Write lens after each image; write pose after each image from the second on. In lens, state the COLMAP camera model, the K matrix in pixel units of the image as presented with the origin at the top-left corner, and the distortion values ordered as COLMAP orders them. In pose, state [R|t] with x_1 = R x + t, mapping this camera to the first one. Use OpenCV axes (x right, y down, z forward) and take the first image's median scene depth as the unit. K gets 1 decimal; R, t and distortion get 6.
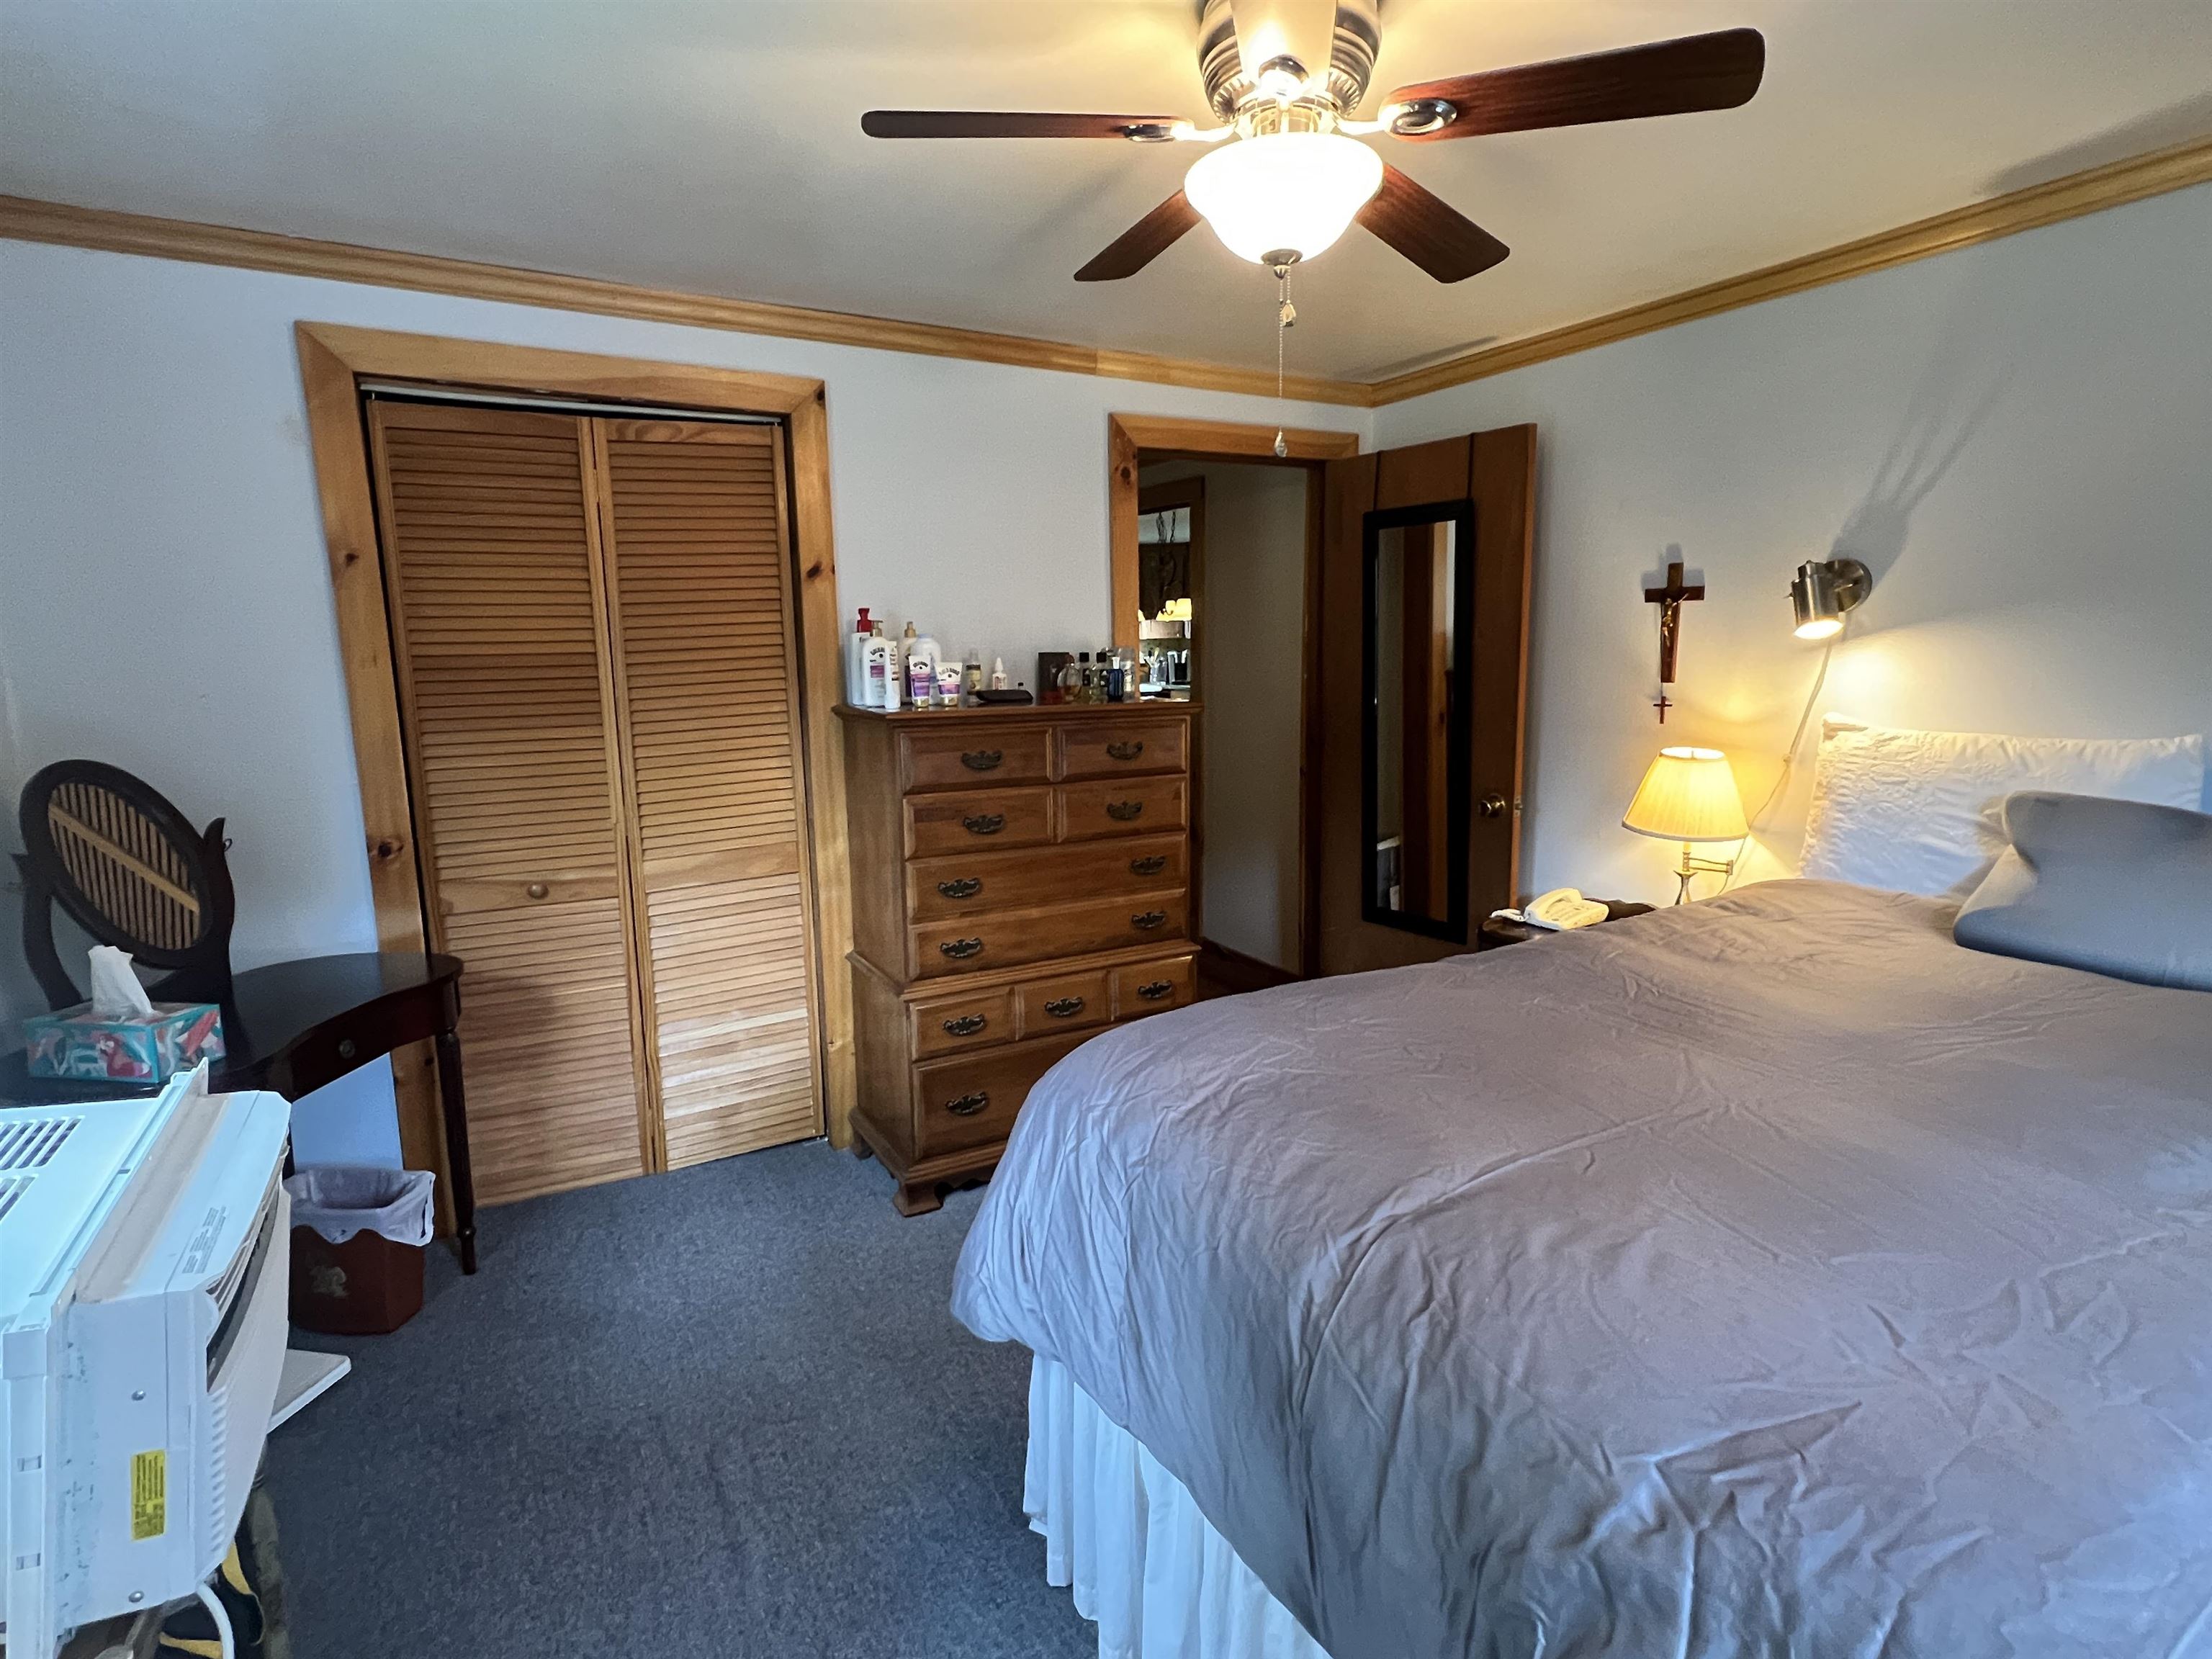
lens RADIAL K [[1114.3, 0, 1098.2], [0, 1114.3, 831.8], [0, 0, 1]] dist [0.000955, -0.001131]
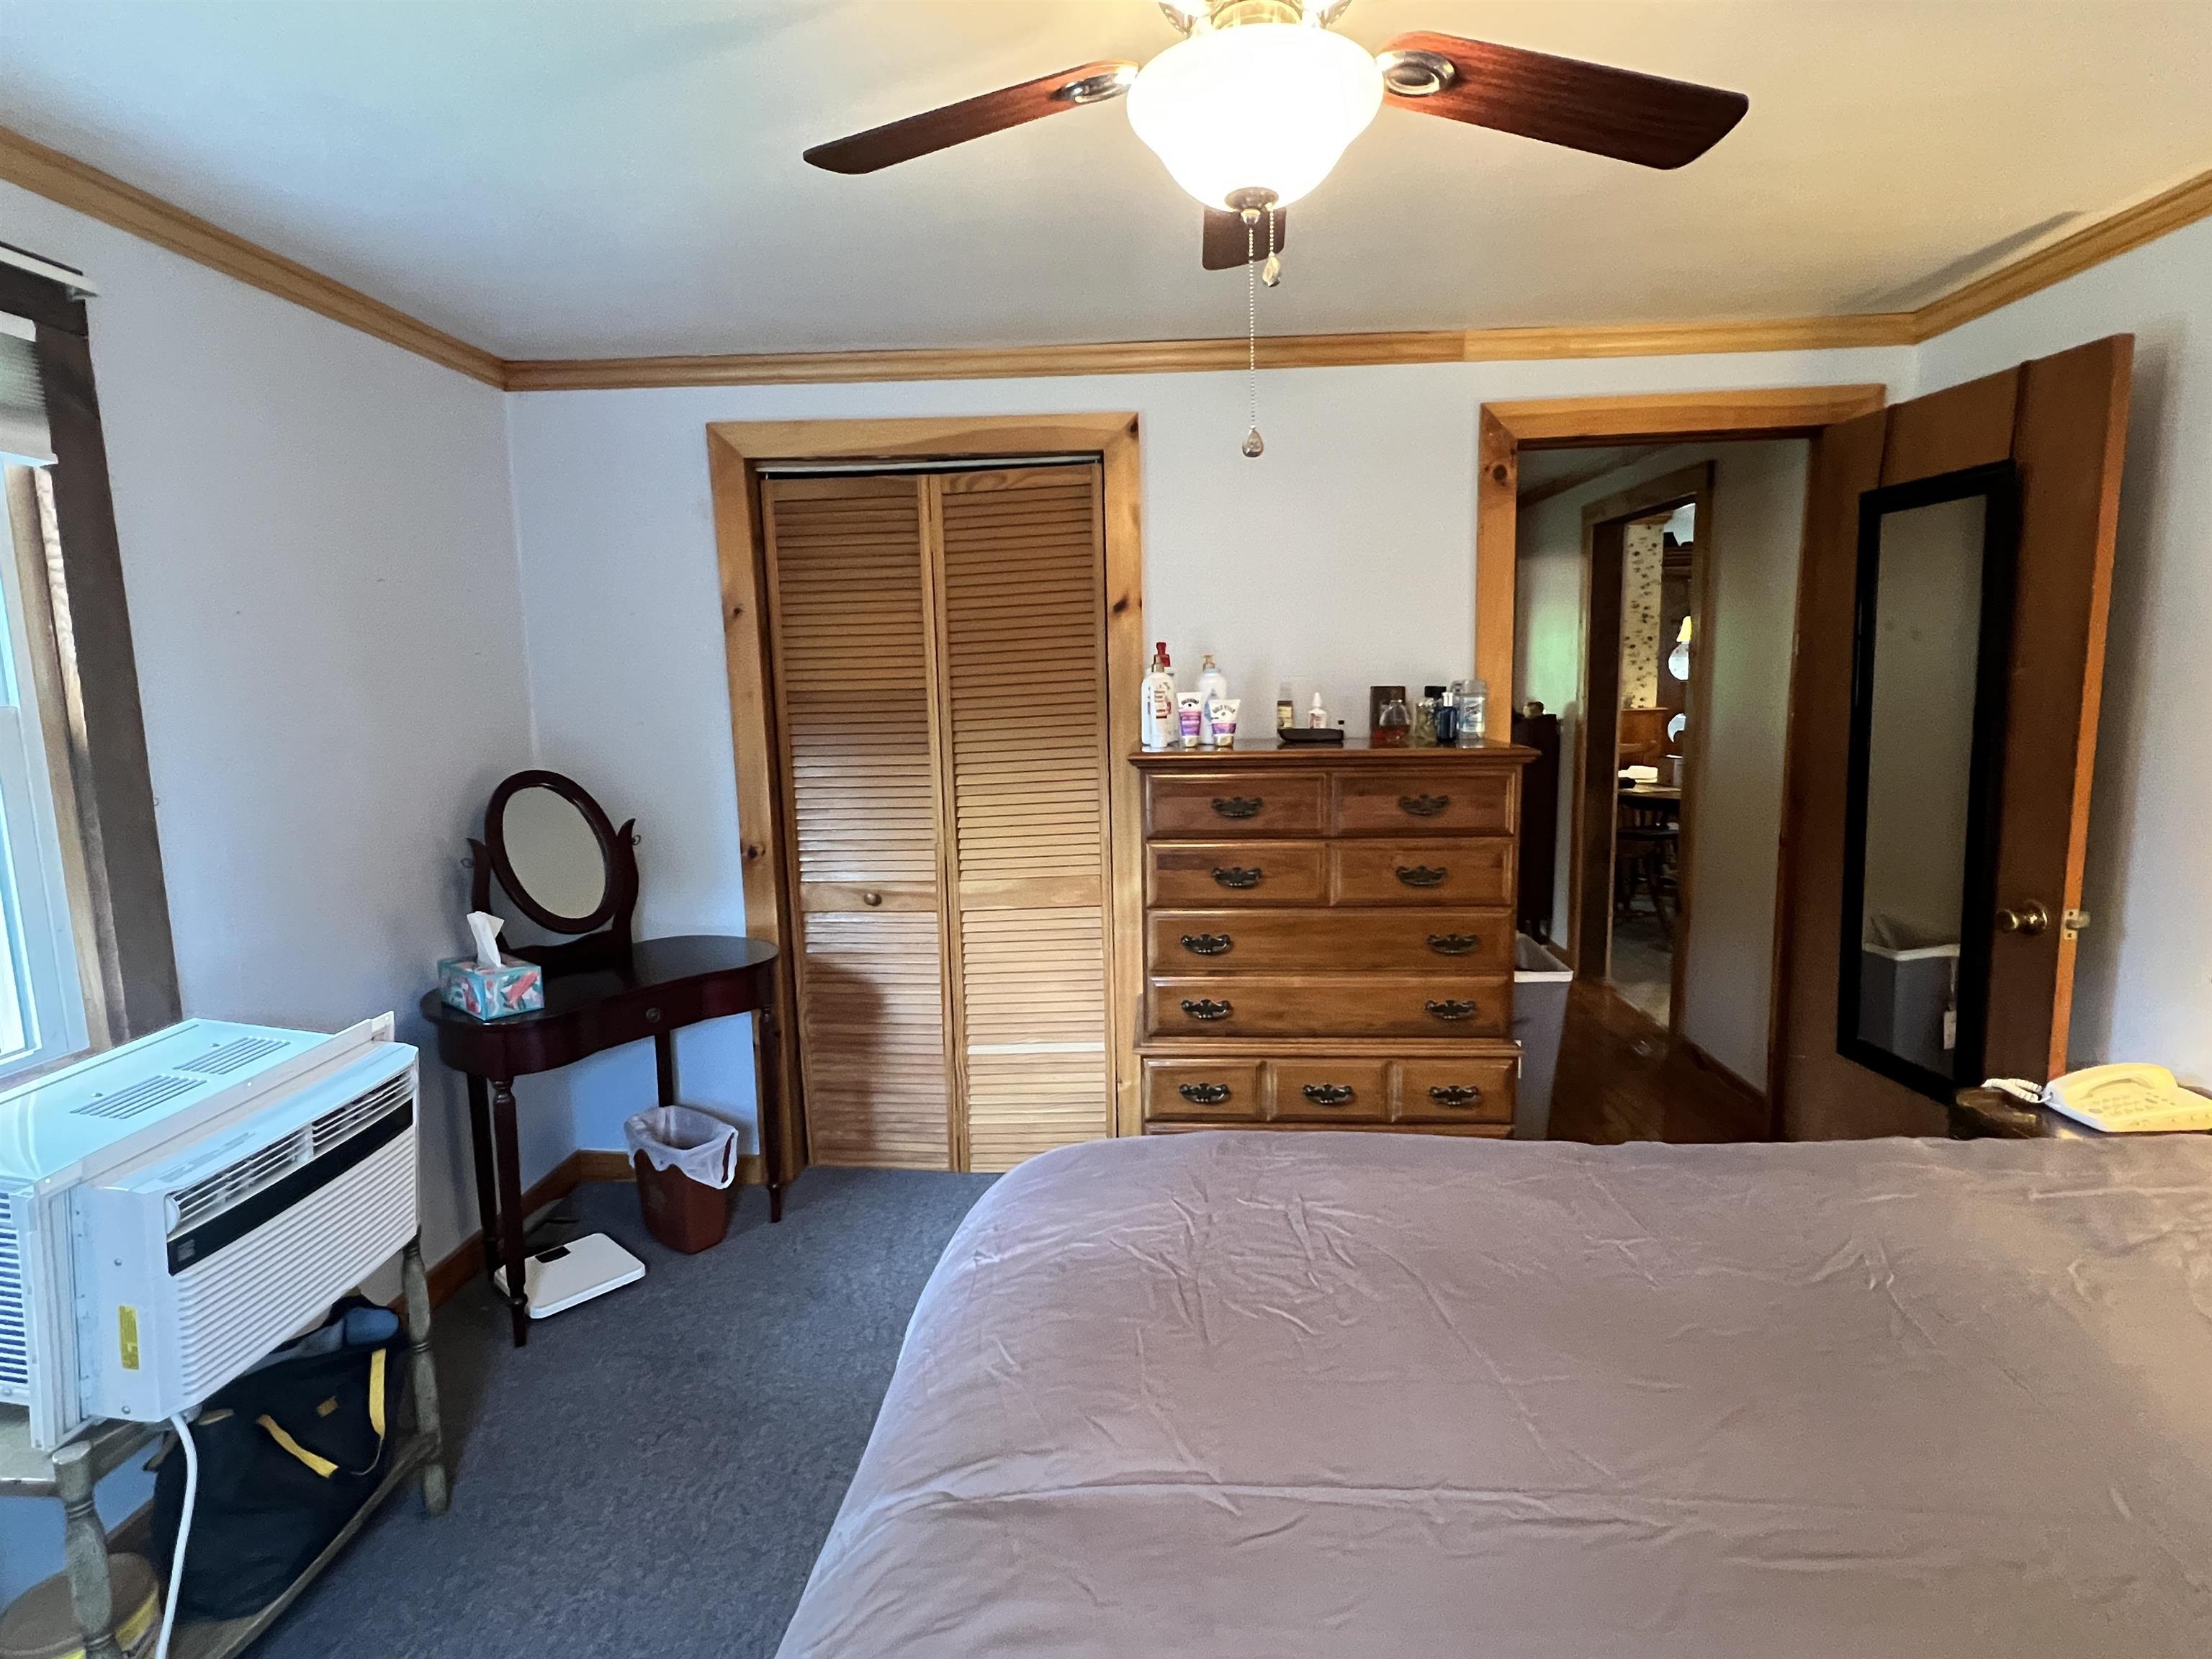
lens RADIAL K [[1114.3, 0, 1106.5], [0, 1114.3, 832.5], [0, 0, 1]] dist [0.000955, -0.001131]
pose [[0.839920, 0.073610, -0.537695, 0.287512], [-0.081146, 0.996655, 0.009685, -0.042555], [0.536609, 0.035497, 0.843084, 0.169432]]
